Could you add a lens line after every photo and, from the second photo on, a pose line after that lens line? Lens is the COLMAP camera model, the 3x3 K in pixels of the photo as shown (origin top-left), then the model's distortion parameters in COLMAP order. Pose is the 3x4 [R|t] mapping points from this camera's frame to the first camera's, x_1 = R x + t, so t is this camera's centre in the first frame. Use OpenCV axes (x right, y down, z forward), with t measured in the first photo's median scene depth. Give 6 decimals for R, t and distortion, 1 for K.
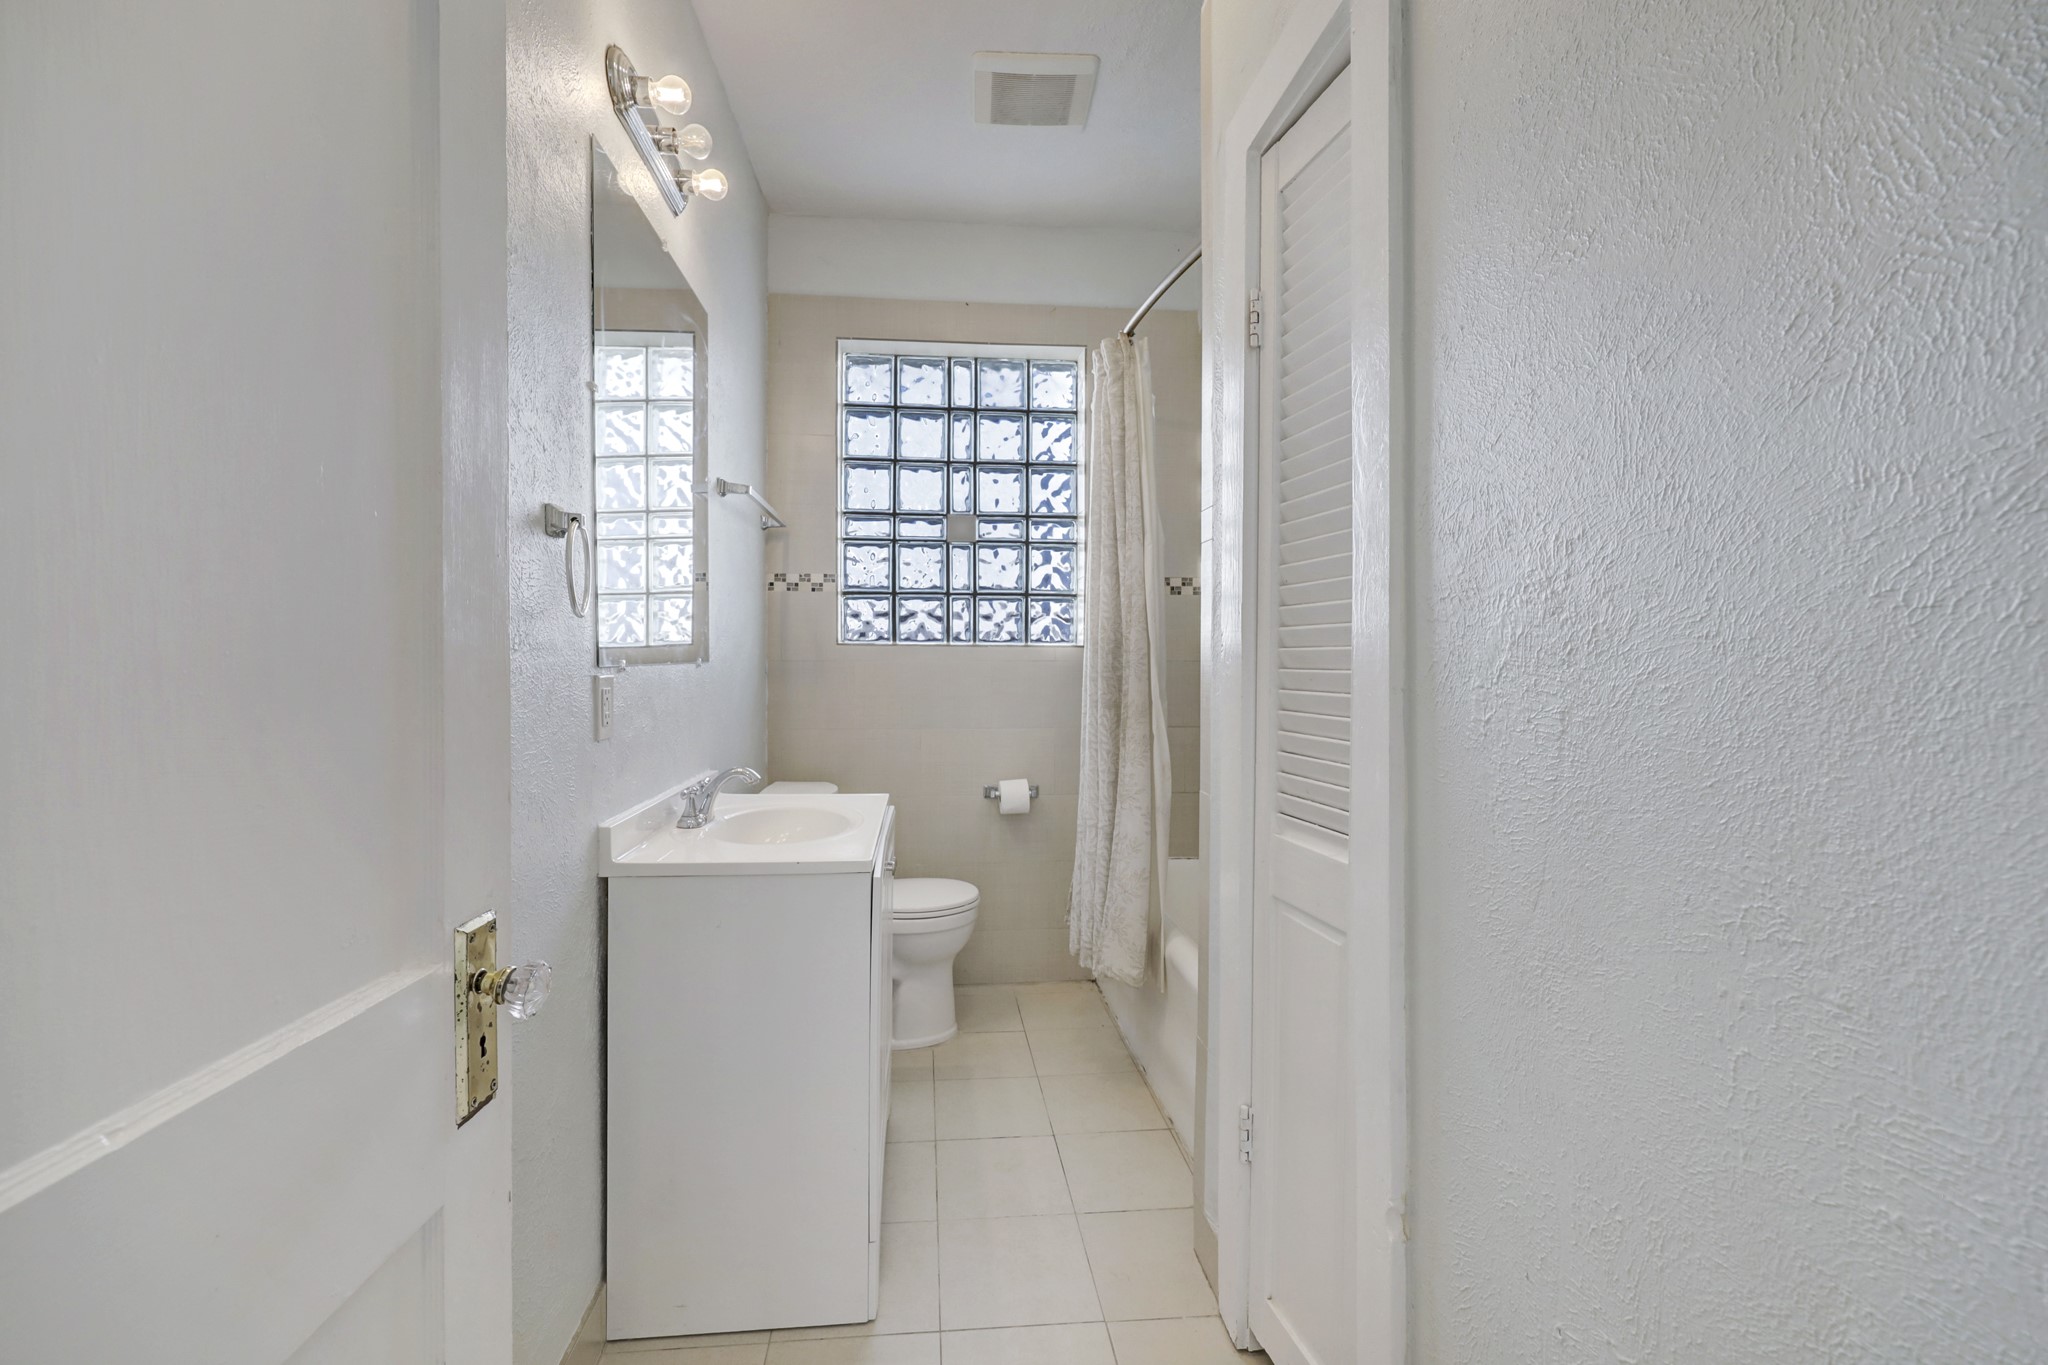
lens RADIAL K [[834.7, 0, 1022.2], [0, 834.7, 679.5], [0, 0, 1]] dist [0.000277, -0.000143]
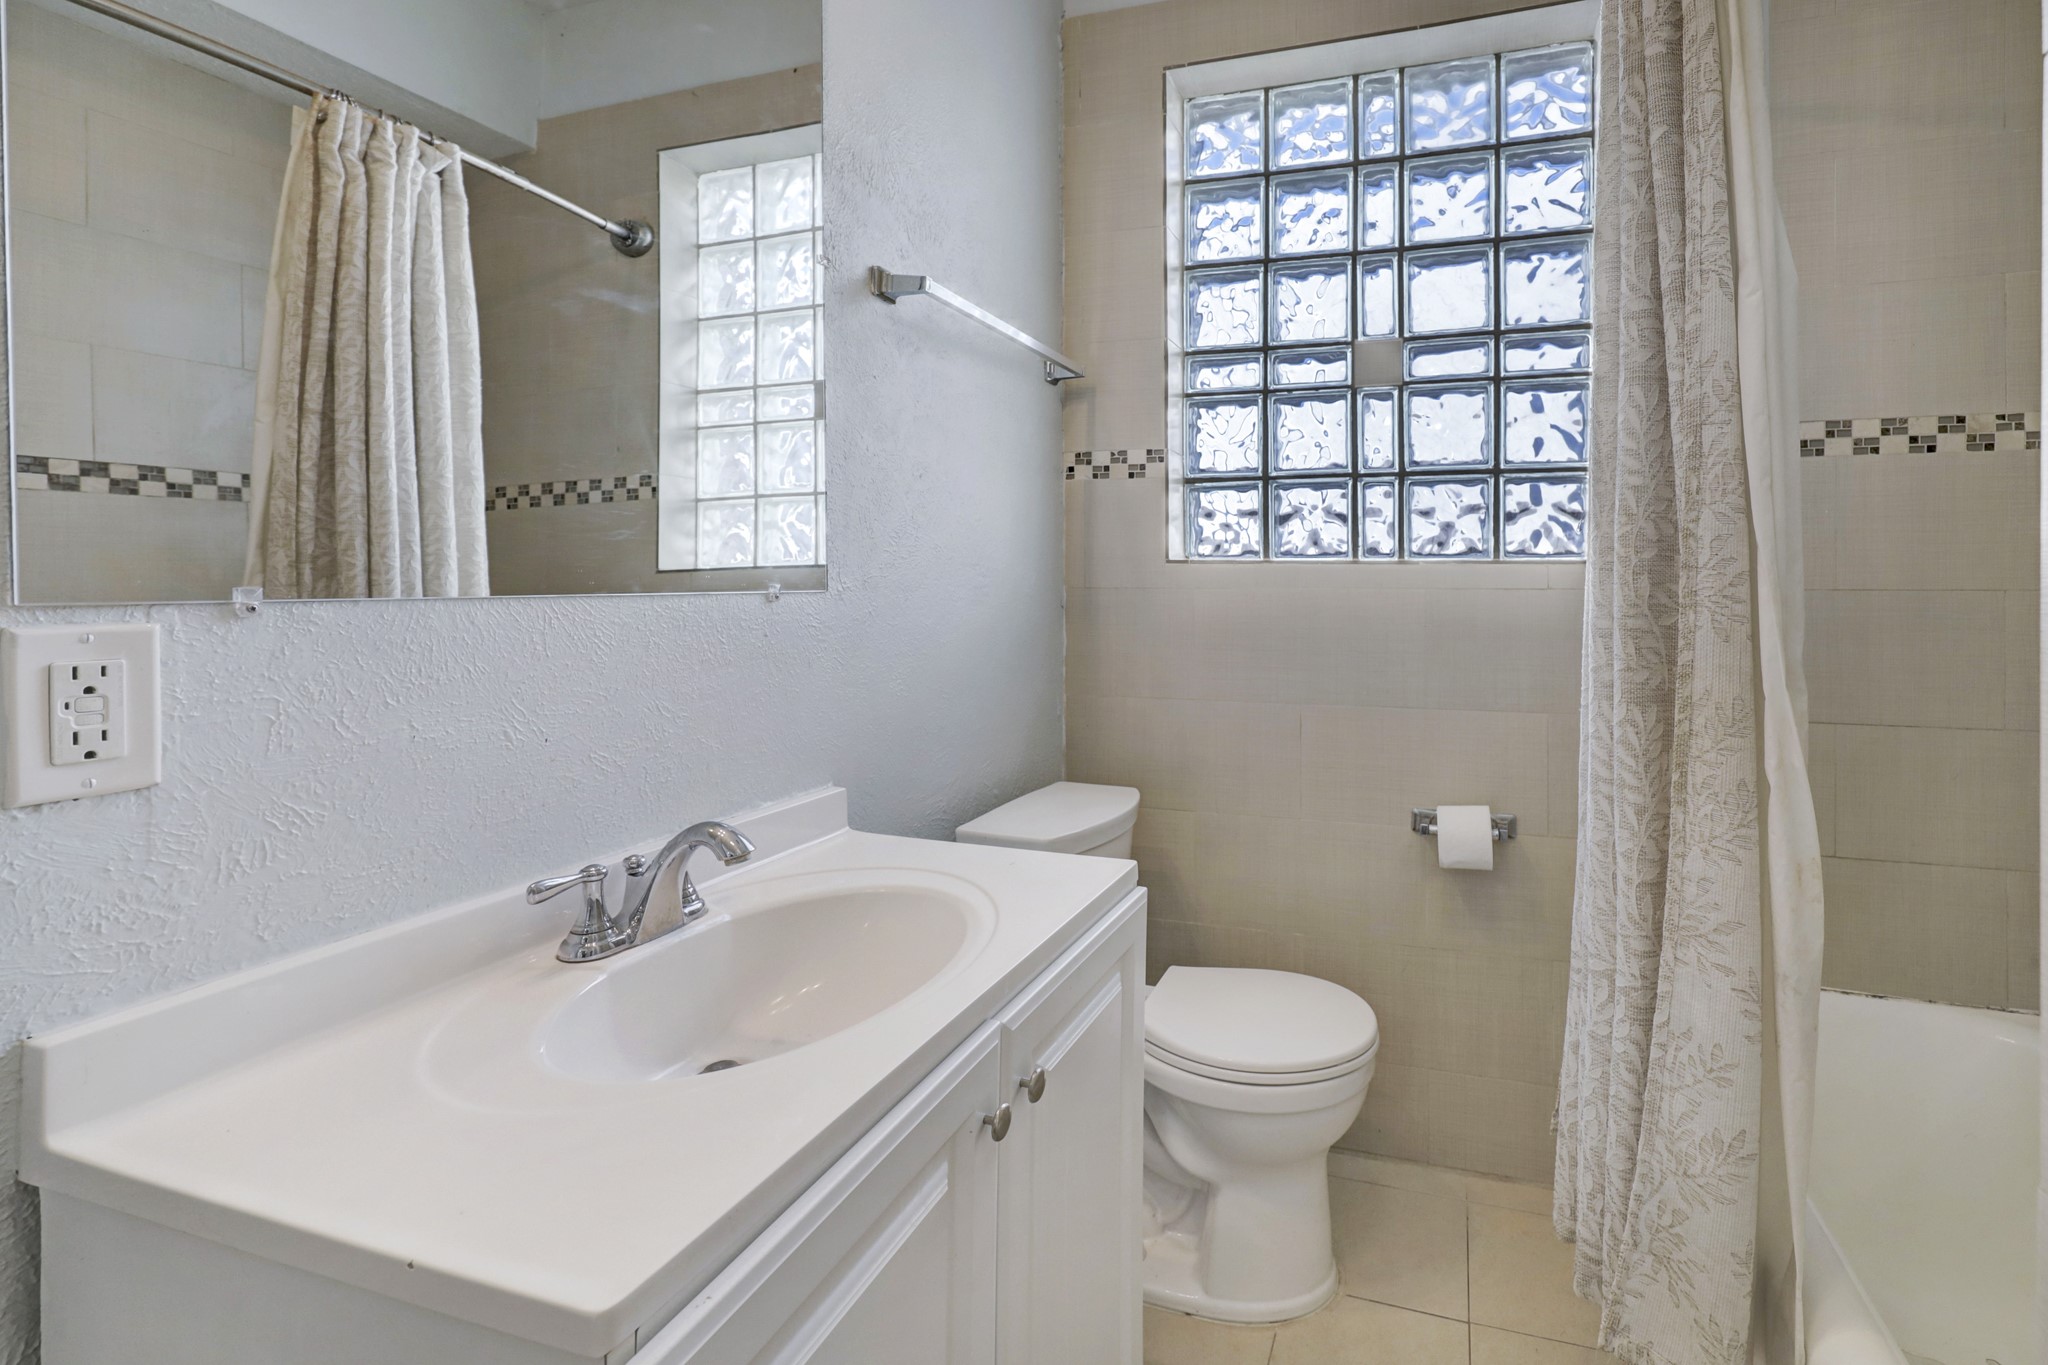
lens RADIAL K [[1204.8, 0, 1026.1], [0, 1204.8, 594.9], [0, 0, 1]] dist [-0.000157, 0.000001]
pose [[0.925936, -0.001263, -0.377679, 0.017303], [-0.005220, 0.999856, -0.016140, -0.003124], [0.377645, 0.016916, 0.925796, 0.122054]]
